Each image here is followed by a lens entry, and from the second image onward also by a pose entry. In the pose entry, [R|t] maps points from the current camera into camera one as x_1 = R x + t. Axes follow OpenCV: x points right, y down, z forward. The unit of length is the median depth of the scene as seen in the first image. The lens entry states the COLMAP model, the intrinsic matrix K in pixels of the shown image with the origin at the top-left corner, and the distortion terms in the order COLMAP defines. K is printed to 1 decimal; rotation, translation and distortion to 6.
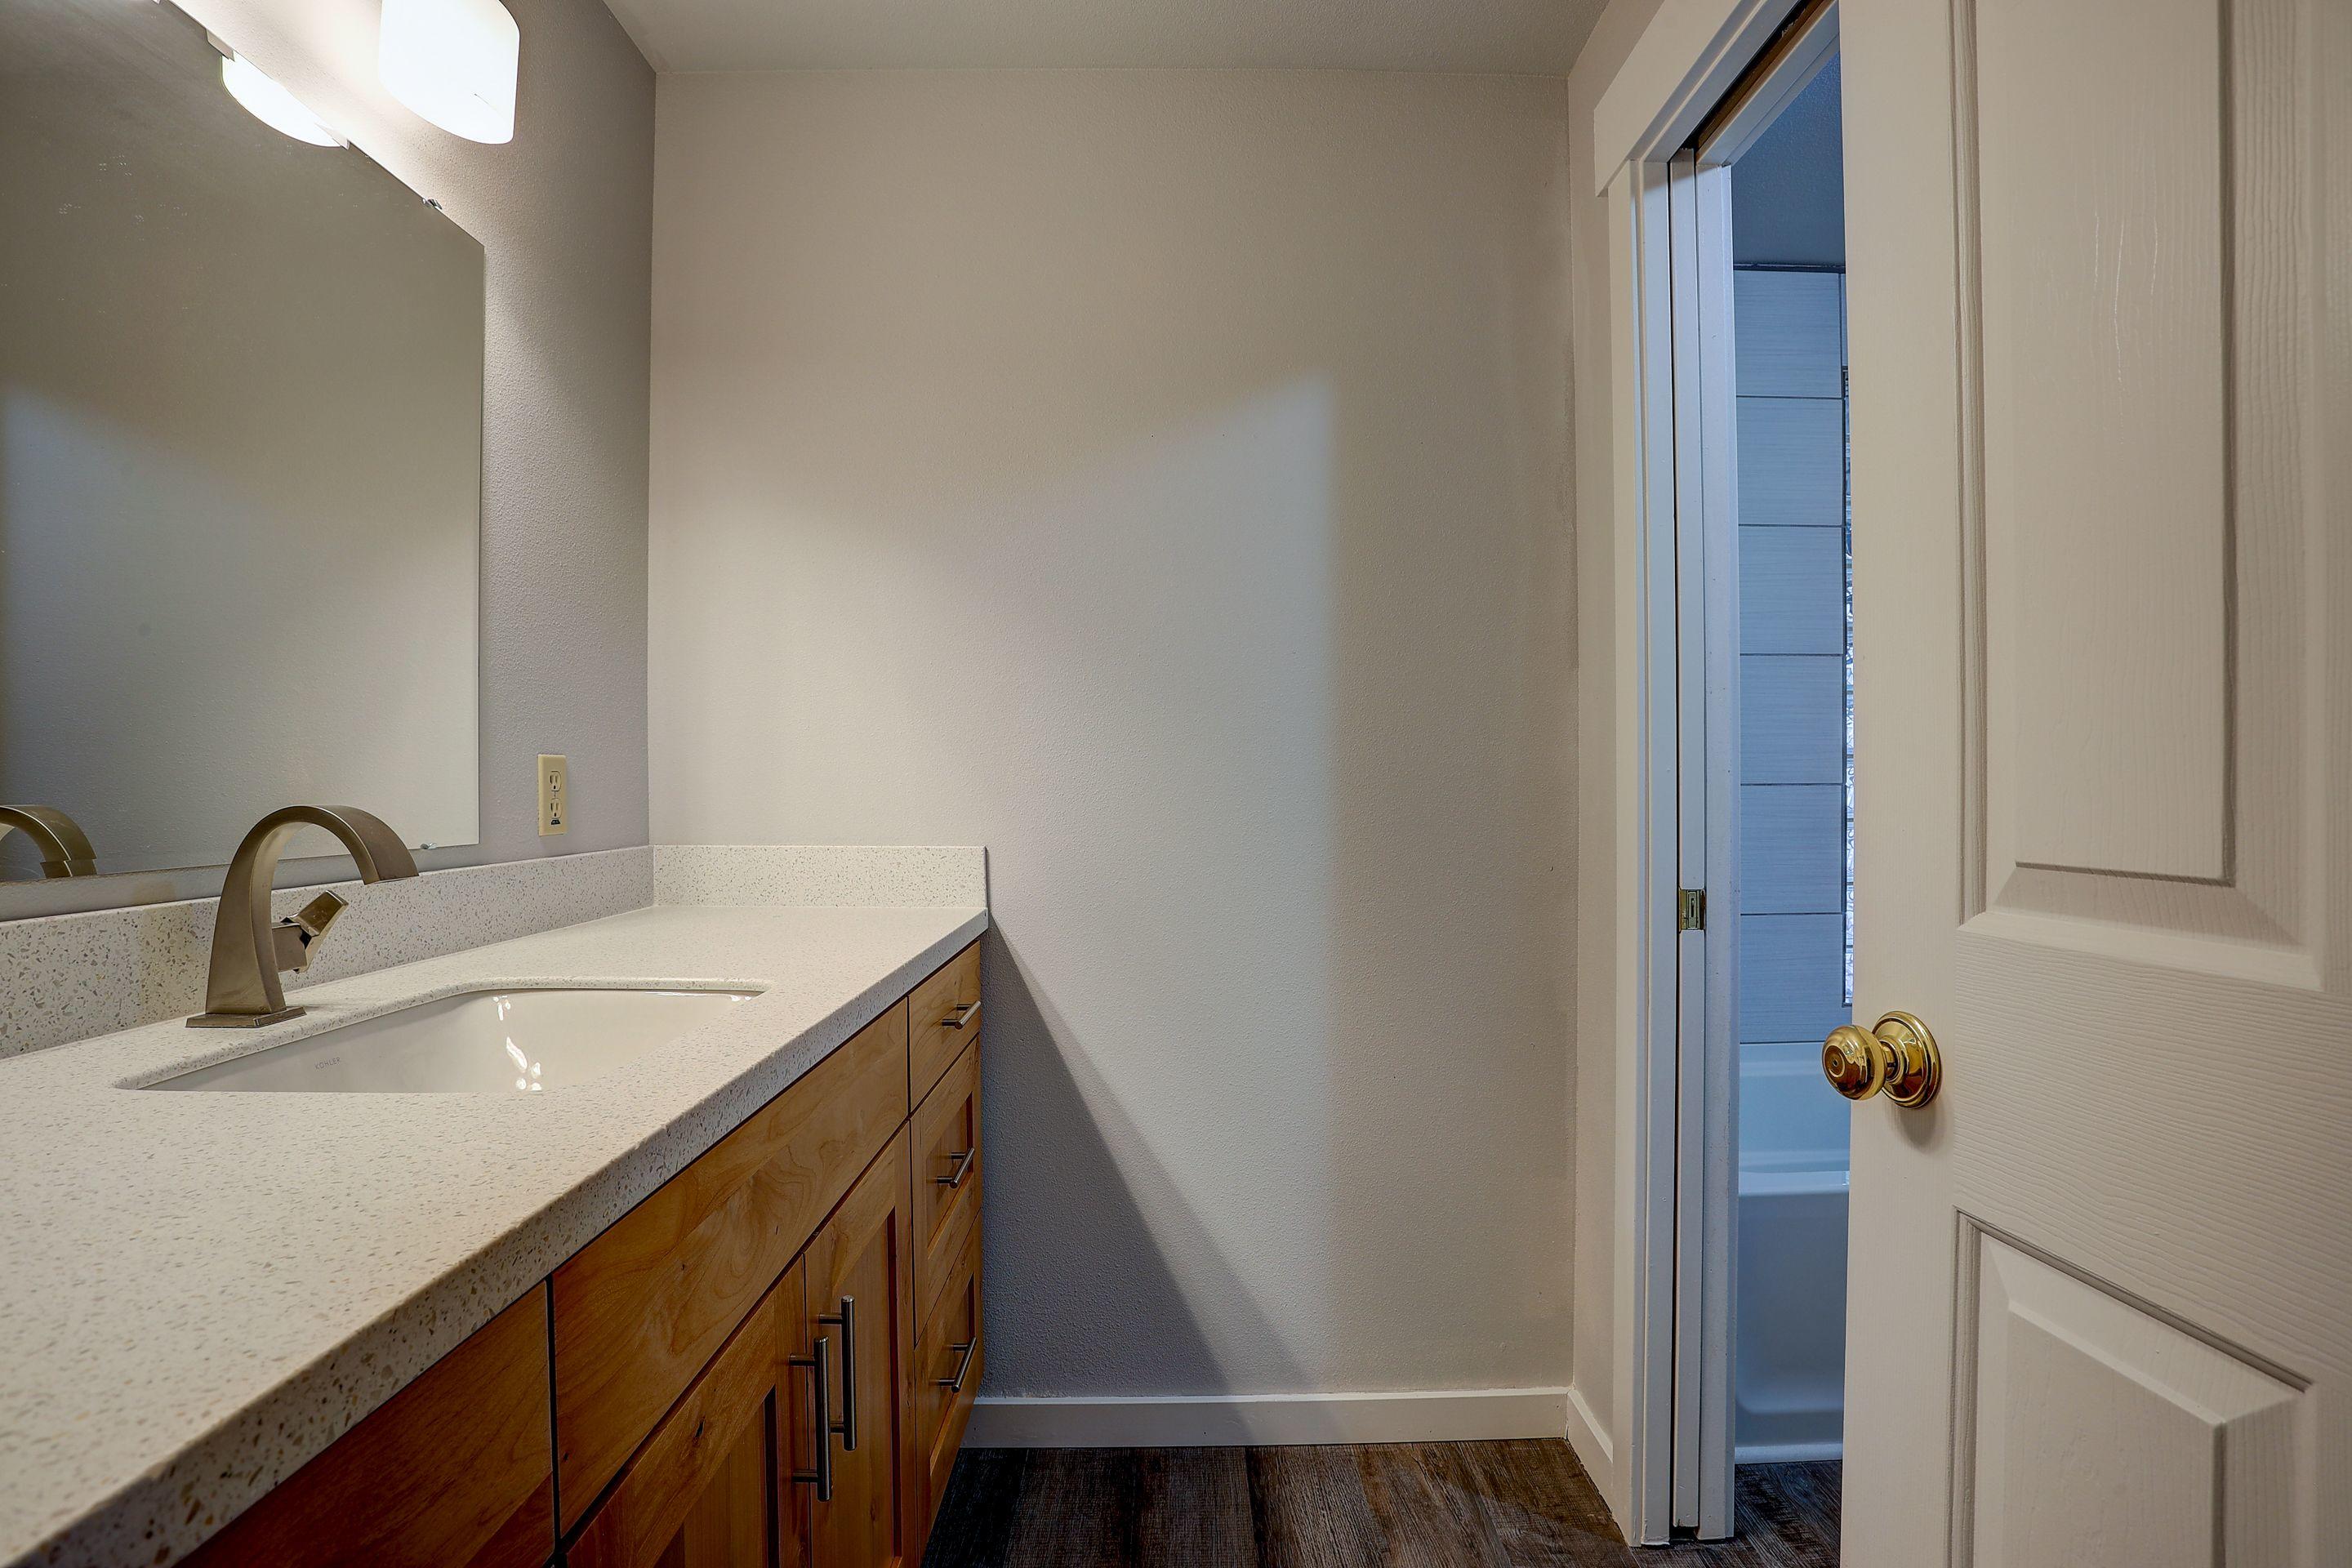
lens RADIAL K [[1124.7, 0, 1181.9], [0, 1124.7, 789.3], [0, 0, 1]] dist [-0.071808, 0.031469]
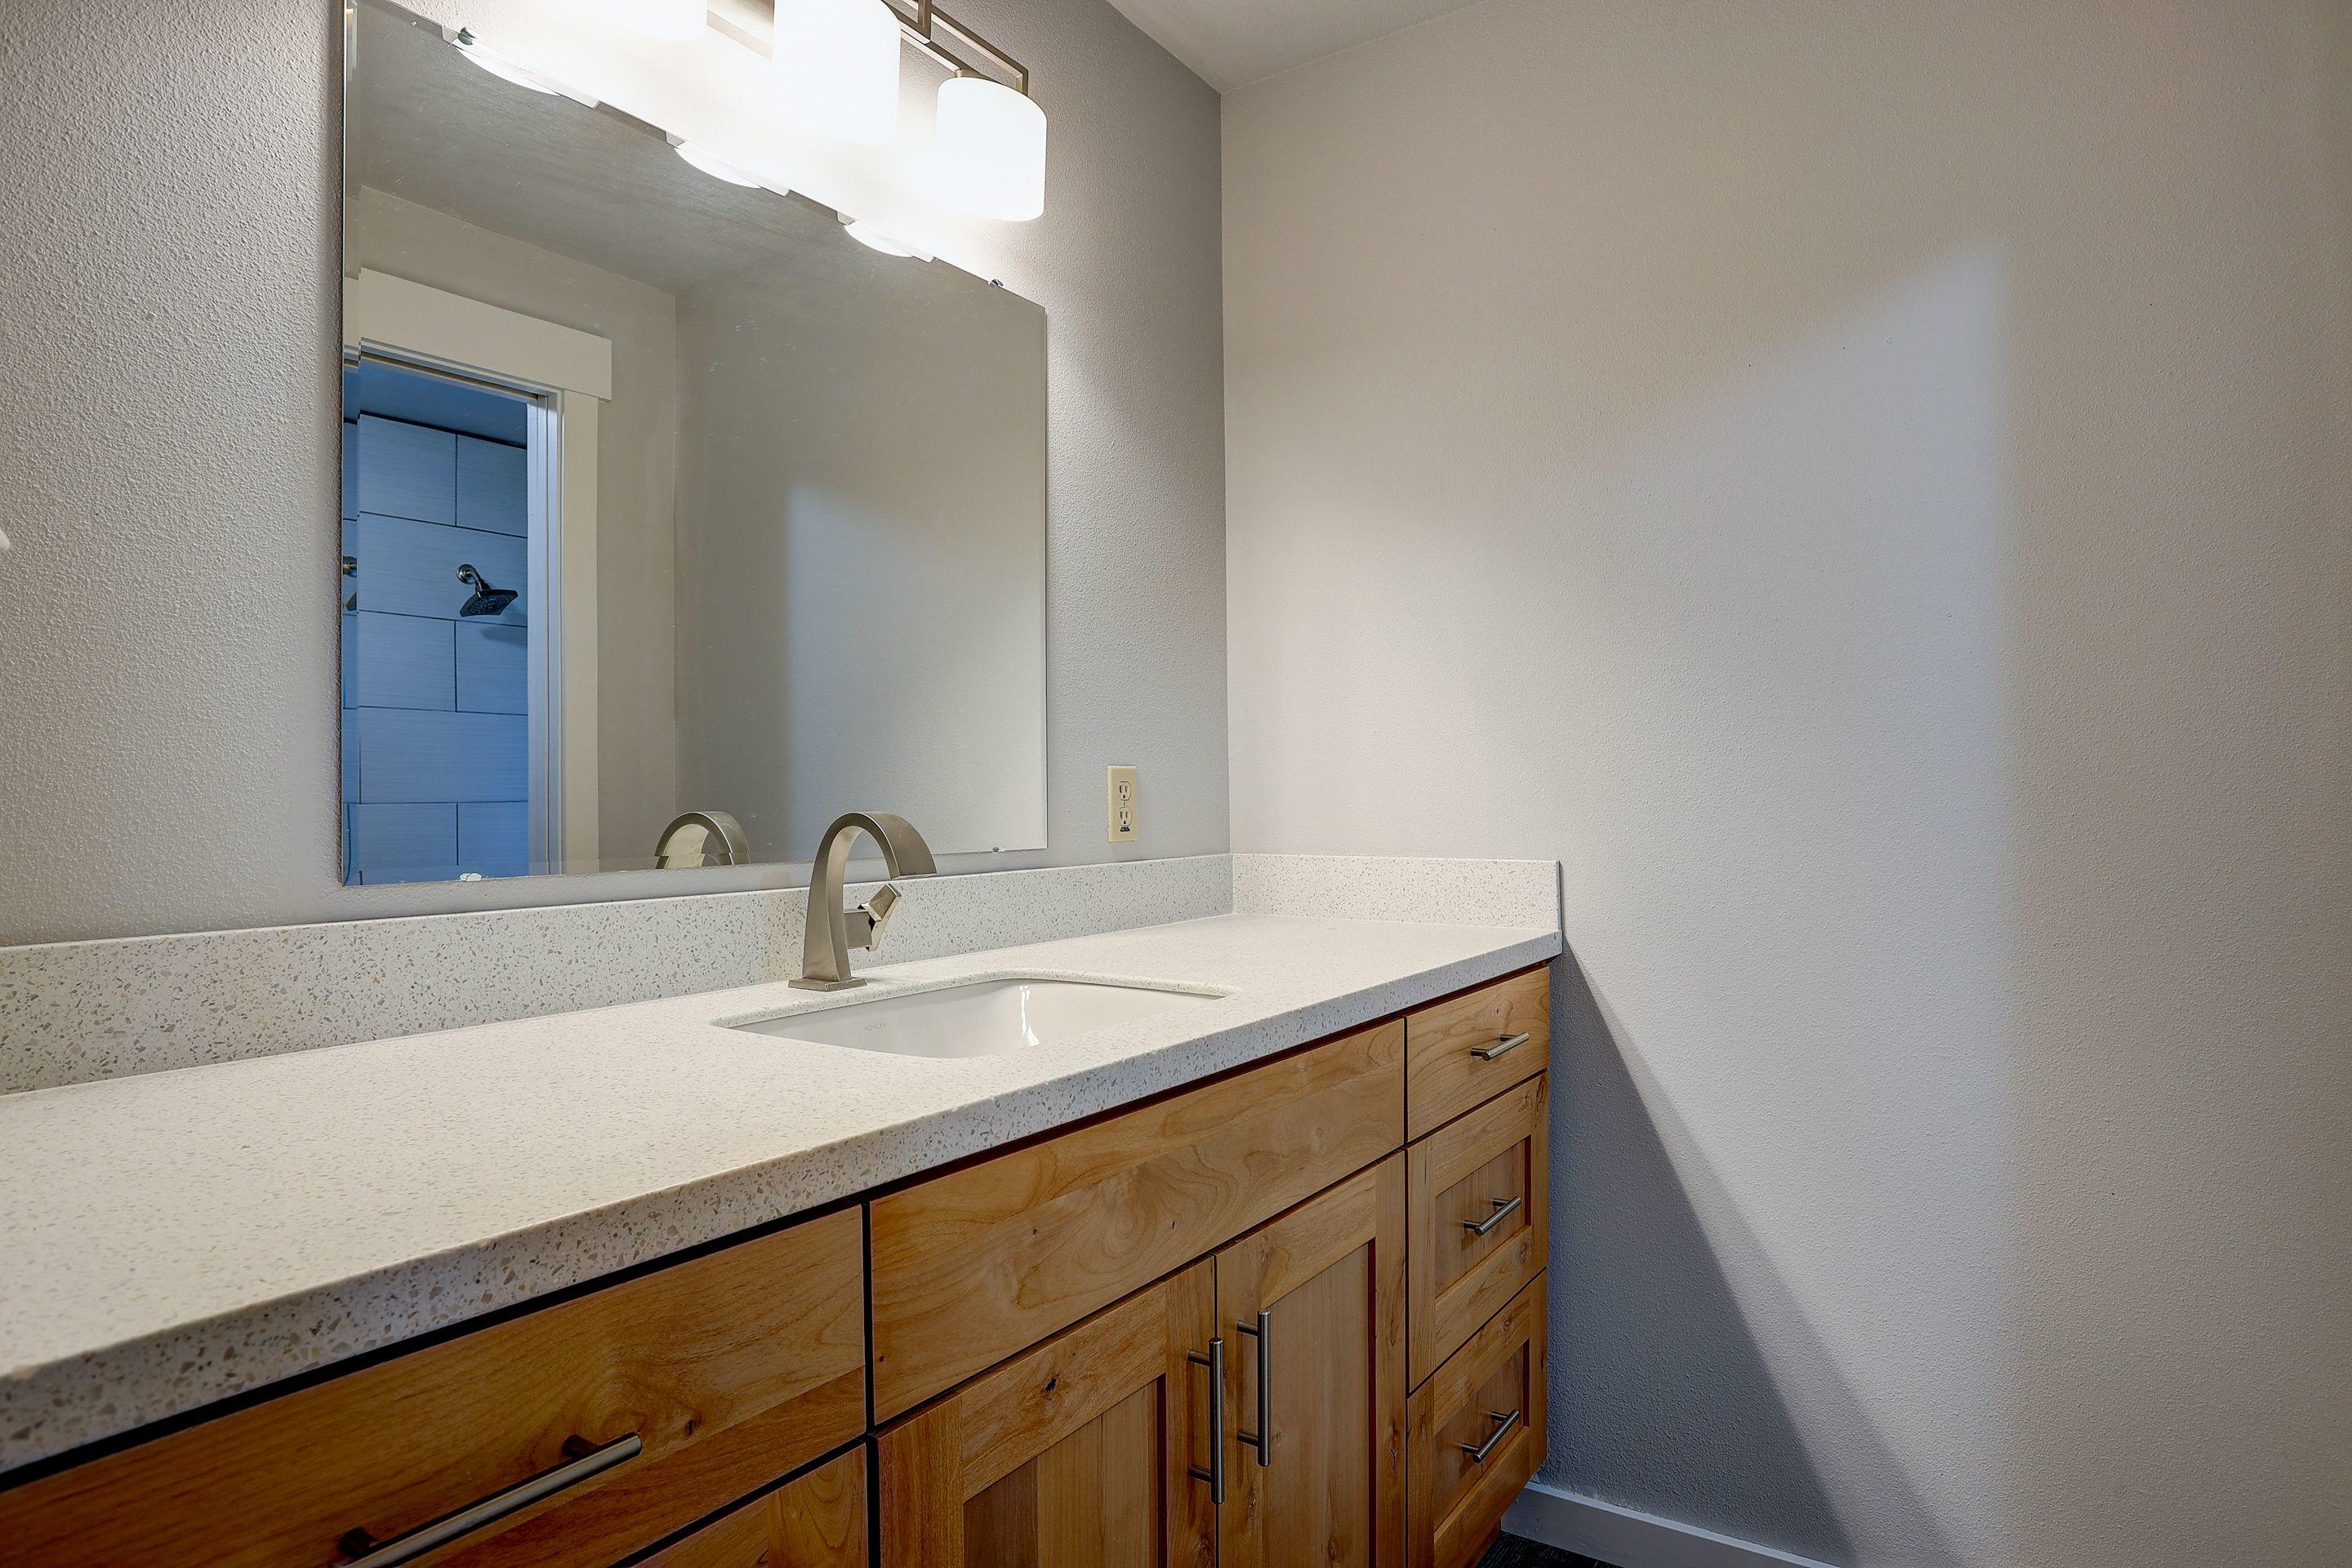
lens RADIAL K [[1314.4, 0, 1275.4], [0, 1314.4, 778.3], [0, 0, 1]] dist [-0.086710, 0.078958]
pose [[0.846012, -0.010047, -0.533070, 0.358152], [0.003246, 0.999901, -0.013694, -0.001880], [0.533154, 0.009855, 0.845961, 0.014631]]
